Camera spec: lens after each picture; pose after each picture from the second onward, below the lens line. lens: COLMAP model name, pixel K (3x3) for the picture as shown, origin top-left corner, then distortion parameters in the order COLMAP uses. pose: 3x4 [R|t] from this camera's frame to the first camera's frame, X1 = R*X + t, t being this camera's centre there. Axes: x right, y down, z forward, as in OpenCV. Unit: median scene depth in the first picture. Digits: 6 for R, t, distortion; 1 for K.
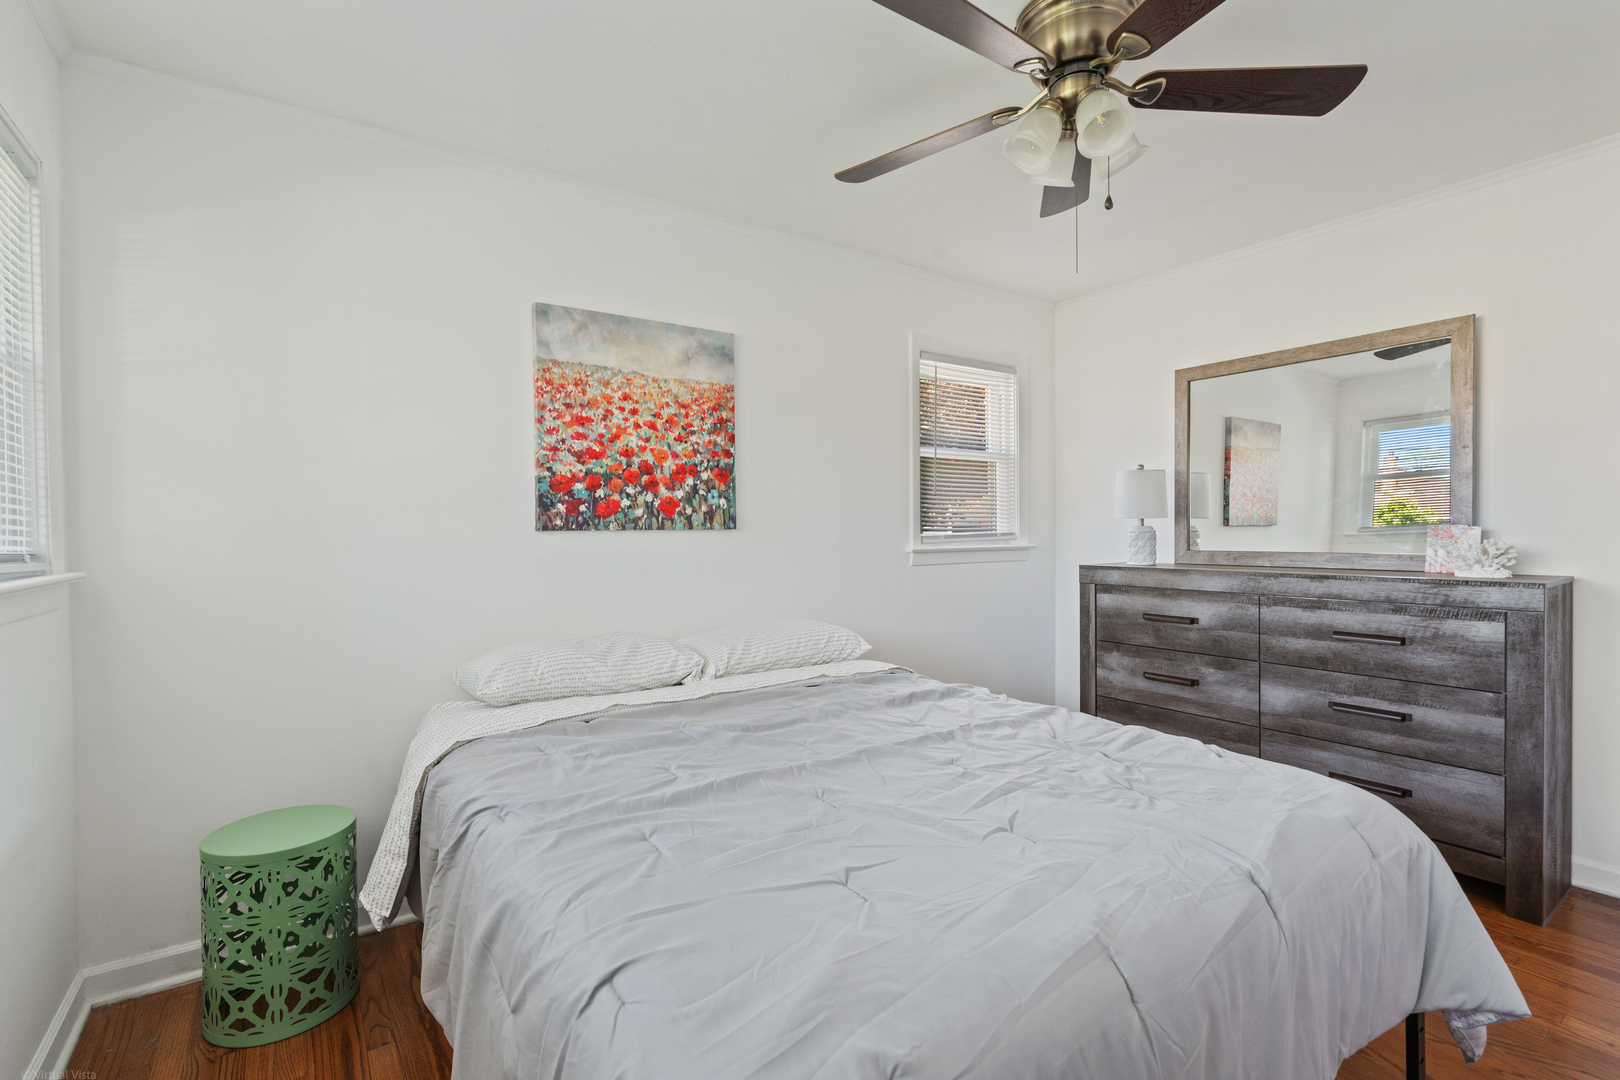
lens RADIAL K [[731.6, 0, 810.1], [0, 731.6, 548.4], [0, 0, 1]] dist [-0.002230, -0.000200]
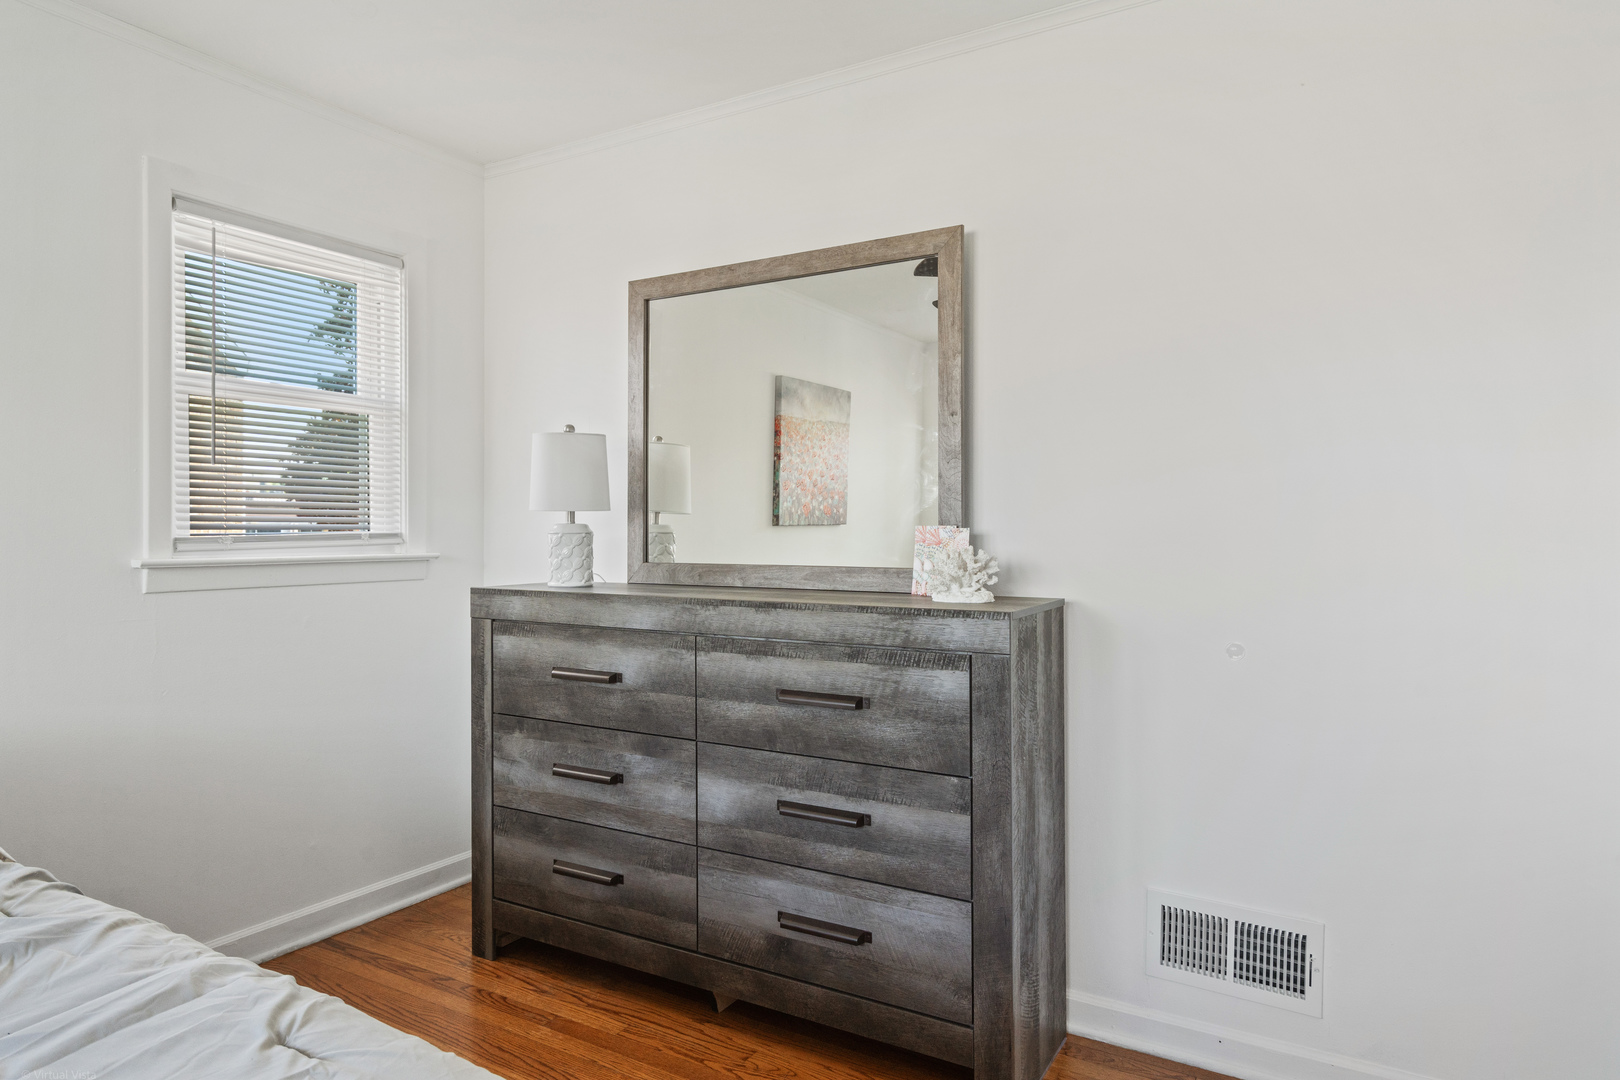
lens RADIAL K [[980.8, 0, 810.0], [0, 980.8, 533.4], [0, 0, 1]] dist [0.001958, 0.000617]
pose [[0.910671, 0.006436, 0.413083, 0.359386], [0.002431, 0.999778, -0.020936, -0.005267], [-0.413126, 0.020070, 0.910453, 0.192112]]
